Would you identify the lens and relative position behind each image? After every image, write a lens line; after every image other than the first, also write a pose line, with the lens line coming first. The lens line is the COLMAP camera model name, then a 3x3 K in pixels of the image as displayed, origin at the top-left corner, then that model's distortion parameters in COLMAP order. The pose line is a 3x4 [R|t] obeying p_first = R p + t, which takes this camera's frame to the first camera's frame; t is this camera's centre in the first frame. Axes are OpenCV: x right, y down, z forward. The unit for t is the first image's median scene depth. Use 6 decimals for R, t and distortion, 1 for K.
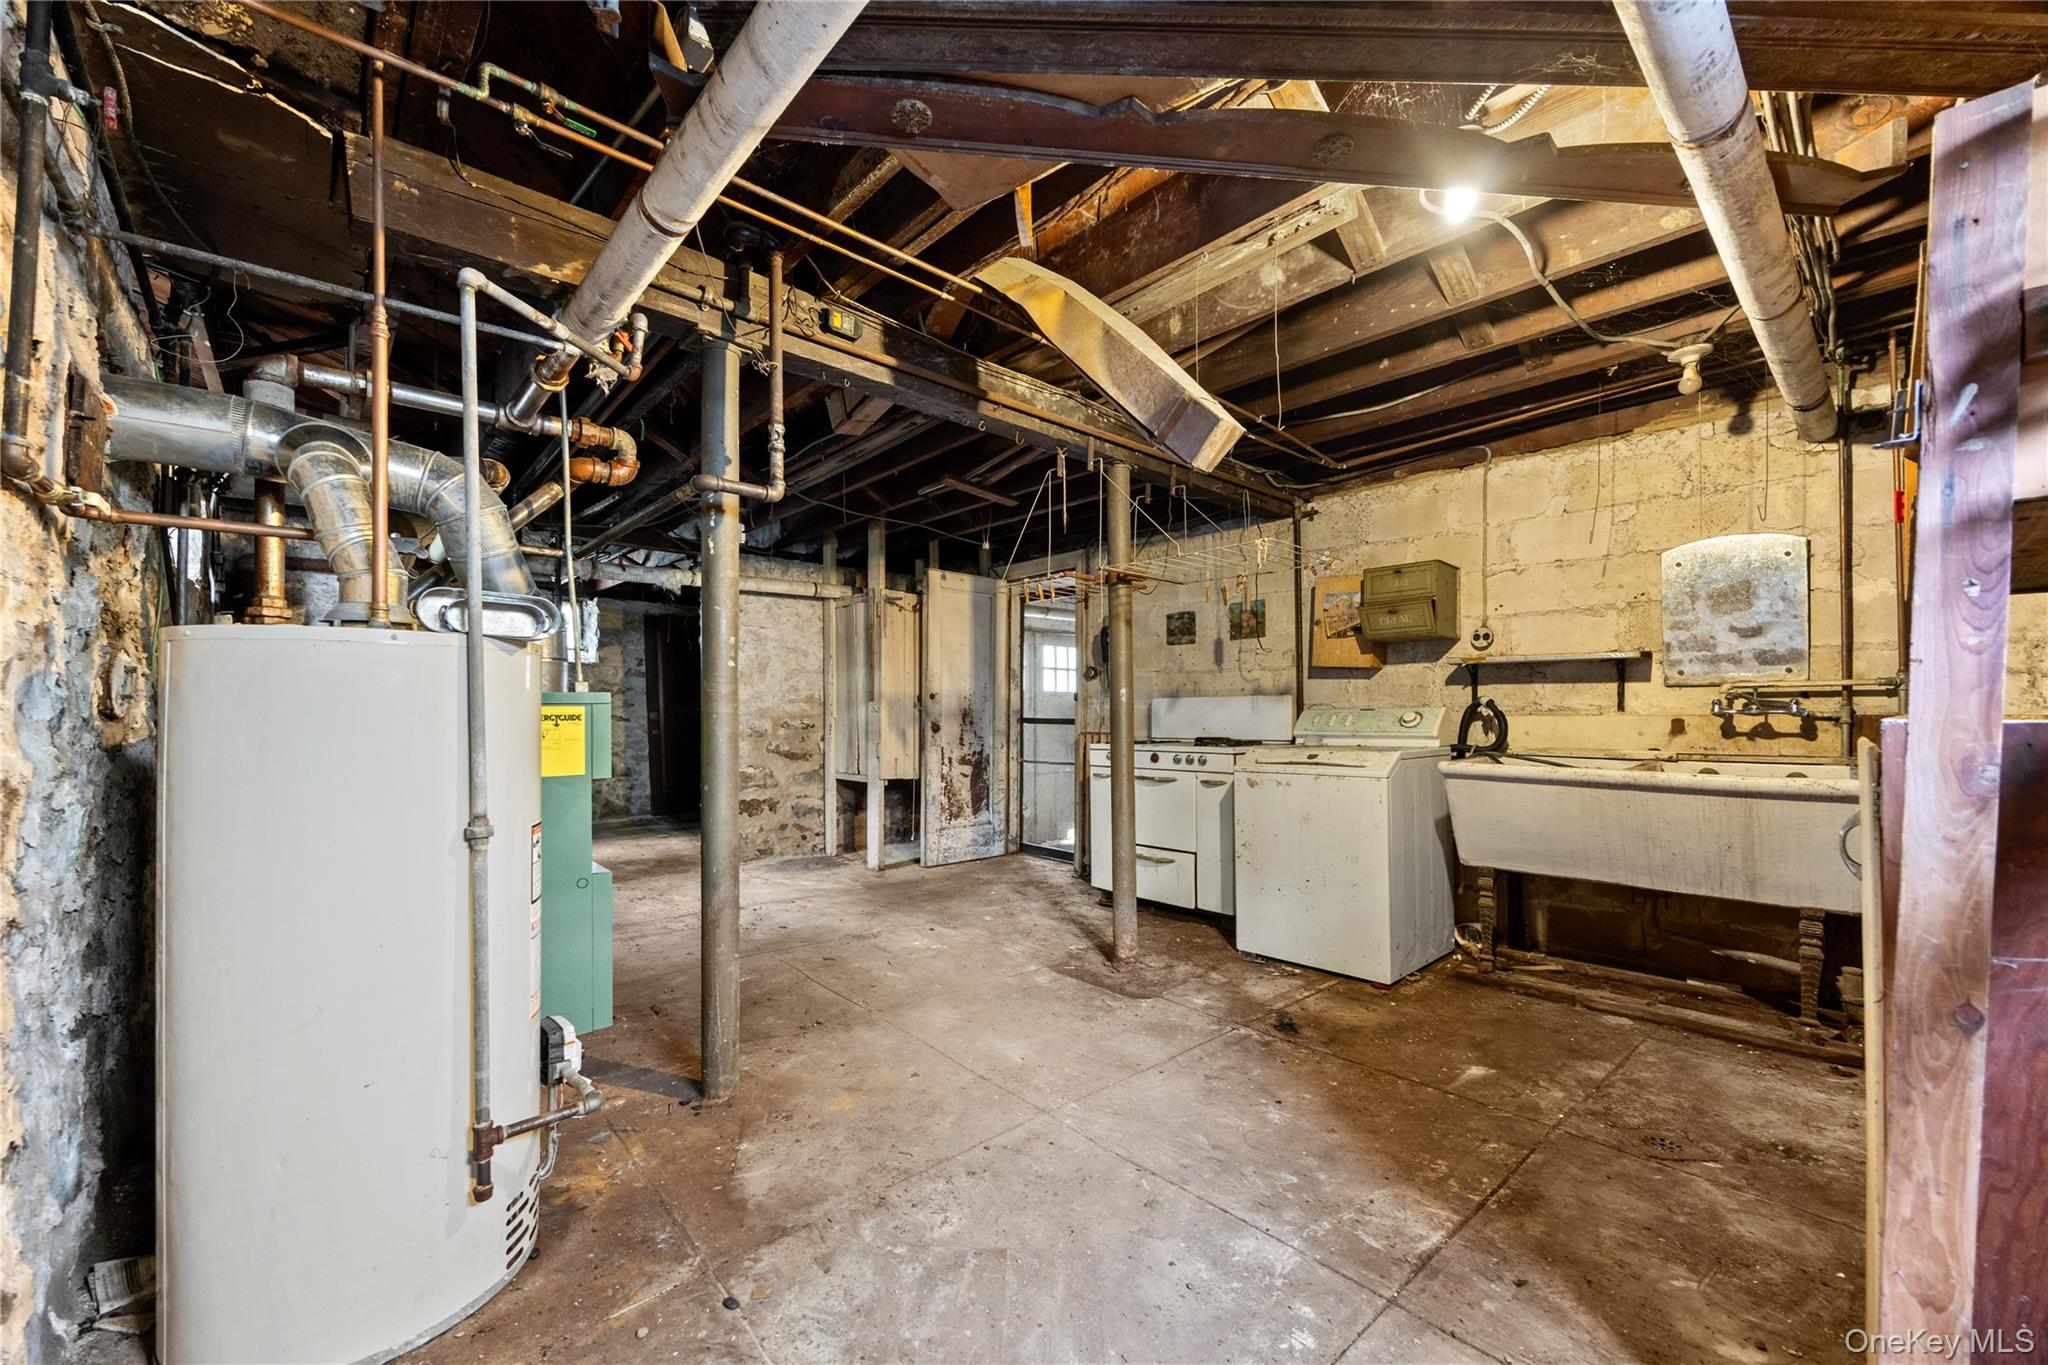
lens RADIAL K [[784.0, 0, 1017.6], [0, 784.0, 715.9], [0, 0, 1]] dist [-0.013163, 0.000213]
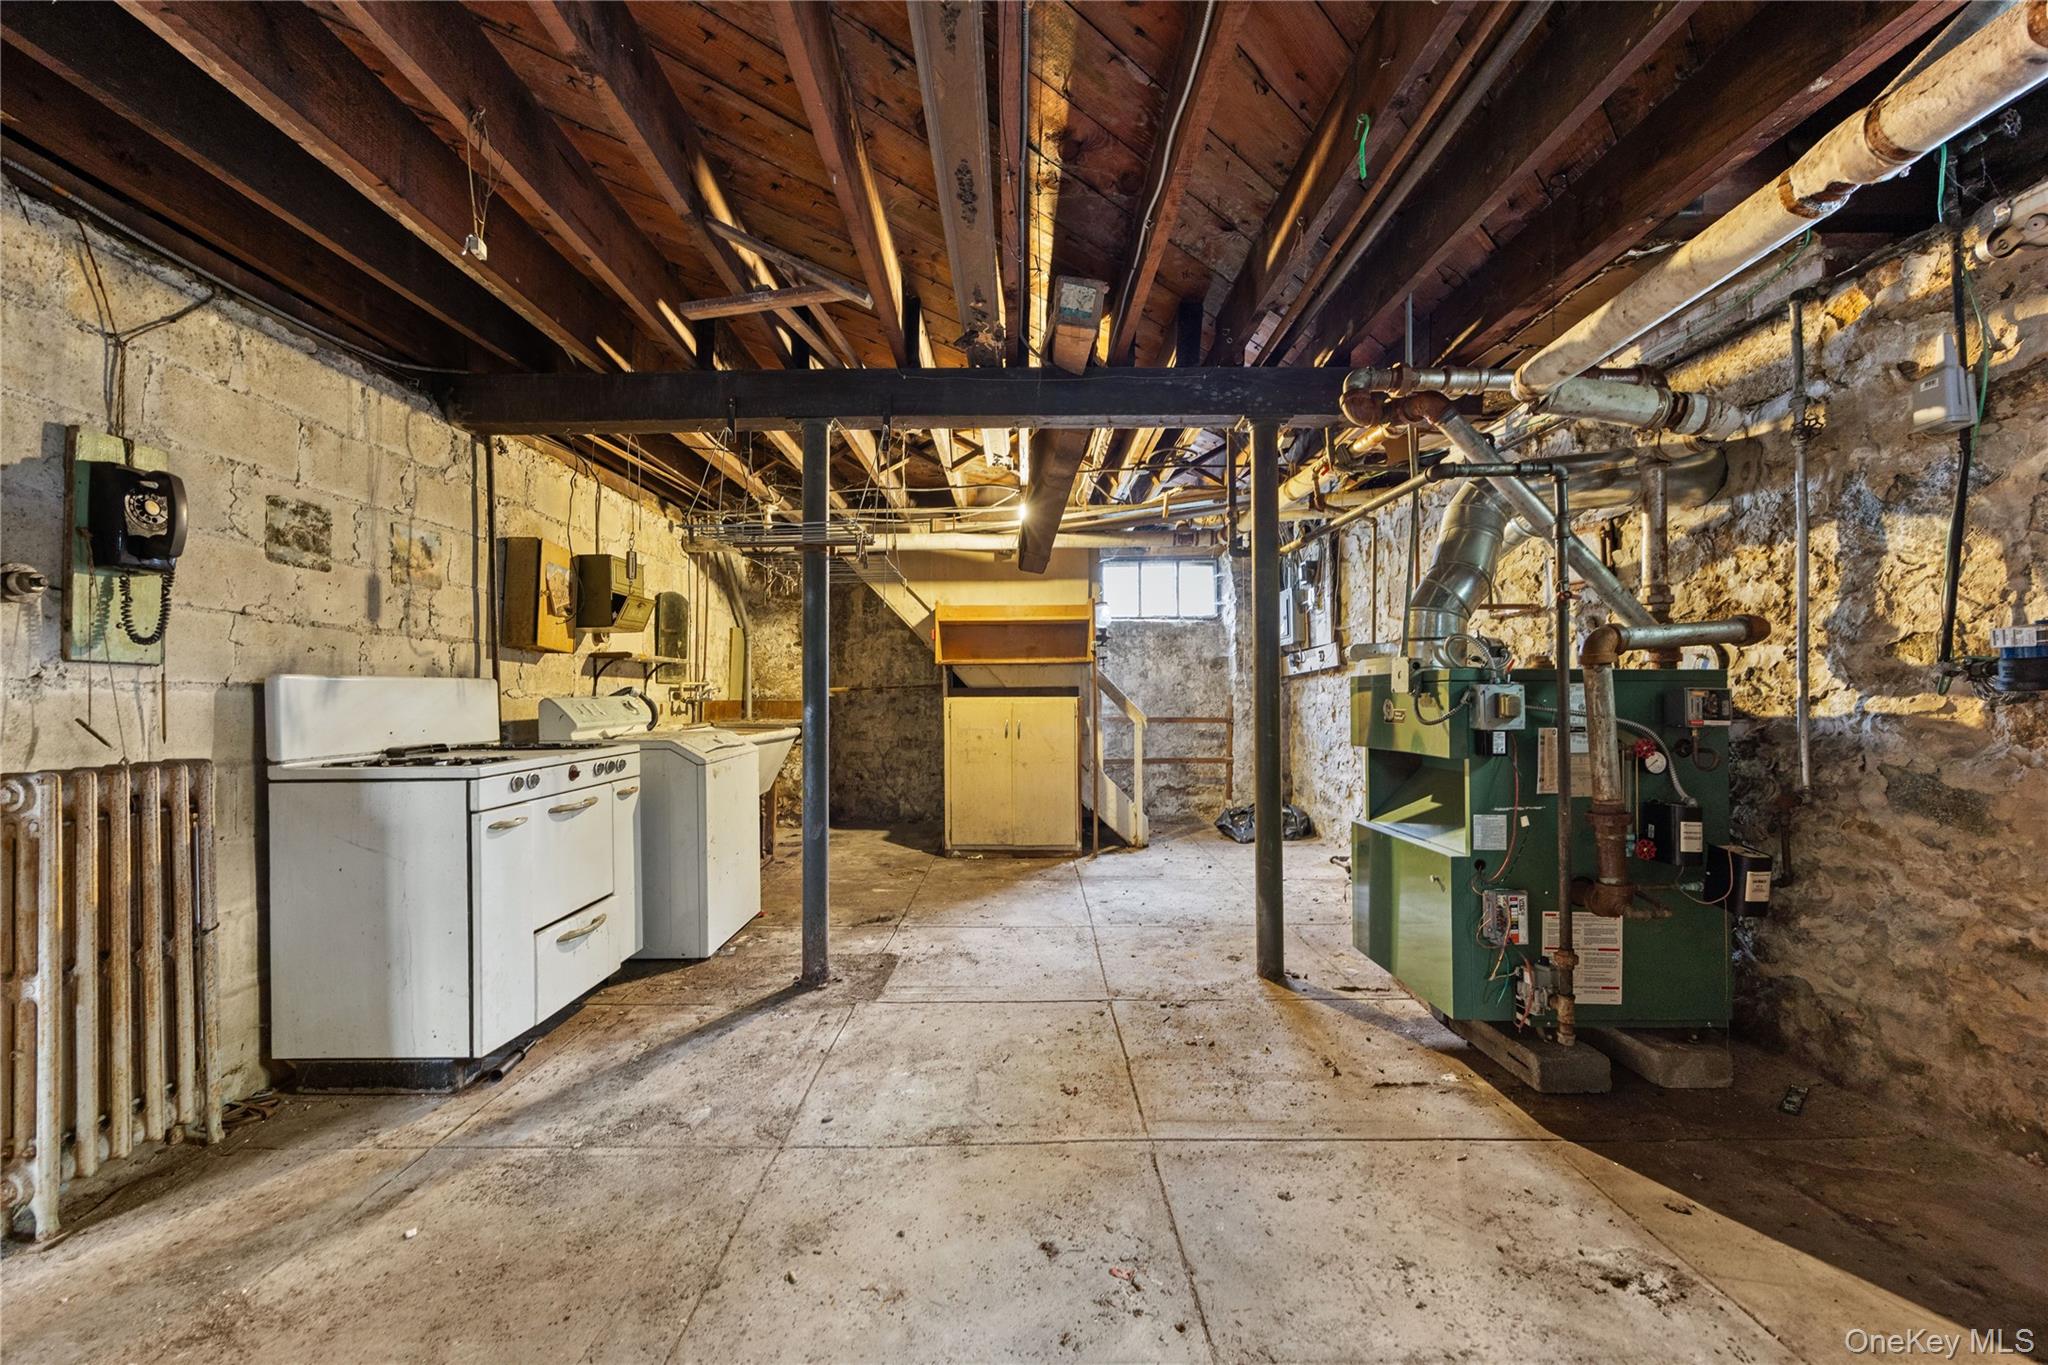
lens RADIAL K [[784.0, 0, 1024.6], [0, 784.0, 686.4], [0, 0, 1]] dist [-0.013163, 0.000213]
pose [[-0.741929, 0.012943, 0.670354, -0.535303], [0.013047, 0.999903, -0.004866, -0.009496], [-0.670352, 0.005136, -0.742026, 1.245221]]
